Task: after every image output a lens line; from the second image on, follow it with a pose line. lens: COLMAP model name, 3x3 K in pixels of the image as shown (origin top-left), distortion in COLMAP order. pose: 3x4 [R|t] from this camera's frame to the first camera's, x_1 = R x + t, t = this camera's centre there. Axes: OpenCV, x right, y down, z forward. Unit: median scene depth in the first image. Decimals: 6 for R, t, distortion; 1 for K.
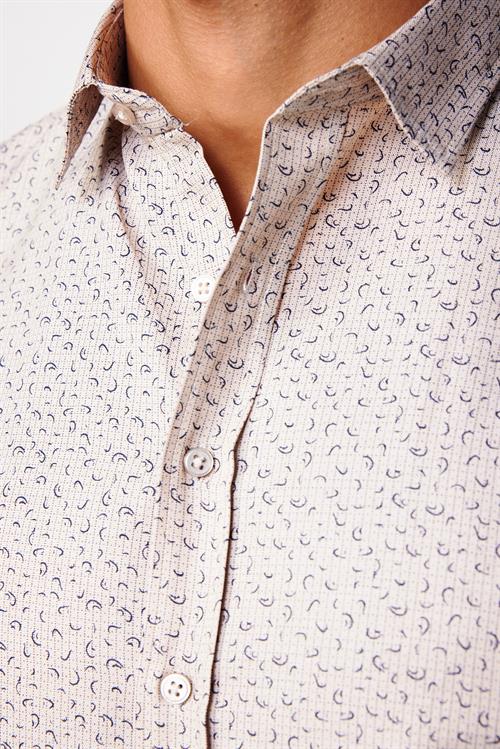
lens RADIAL K [[1561.7, 0, 248.5], [0, 1561.7, 426.4], [0, 0, 1]] dist [0.071916, 0.000000]
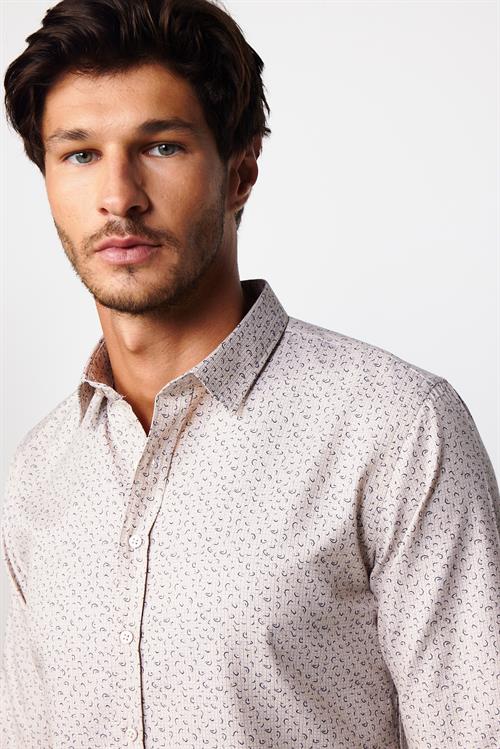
lens RADIAL K [[1561.7, 0, 252.0], [0, 1561.7, 374.4], [0, 0, 1]] dist [0.071916, 0.000000]
pose [[0.992831, -0.067202, -0.098842, 0.387616], [0.053701, 0.989604, -0.133415, 0.096843], [0.106780, 0.127151, 0.986119, -1.314921]]
